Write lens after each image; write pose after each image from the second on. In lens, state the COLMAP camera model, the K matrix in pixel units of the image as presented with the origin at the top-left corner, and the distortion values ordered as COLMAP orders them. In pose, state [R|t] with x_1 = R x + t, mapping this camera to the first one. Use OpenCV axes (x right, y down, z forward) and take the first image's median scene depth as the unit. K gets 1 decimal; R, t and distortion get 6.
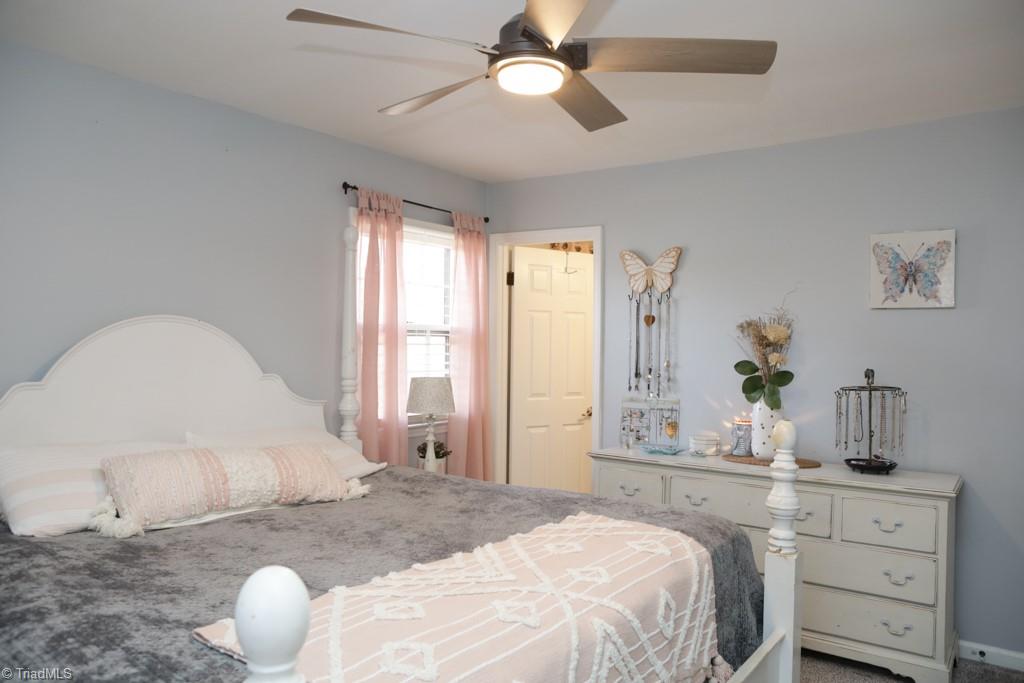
lens RADIAL K [[717.7, 0, 519.2], [0, 717.7, 341.8], [0, 0, 1]] dist [0.002537, 0.002216]
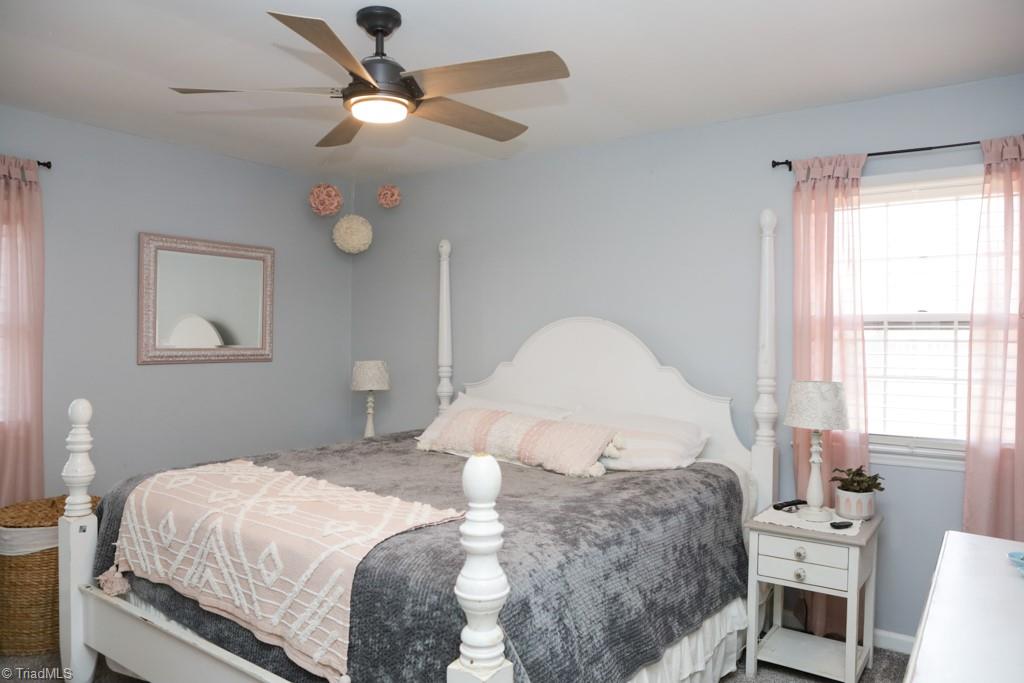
lens RADIAL K [[717.7, 0, 519.0], [0, 717.7, 343.2], [0, 0, 1]] dist [0.002537, 0.002216]
pose [[0.033832, 0.013217, -0.999340, 0.641618], [0.004776, 0.999899, 0.013386, -0.006136], [0.999416, -0.005225, 0.033766, 0.633691]]
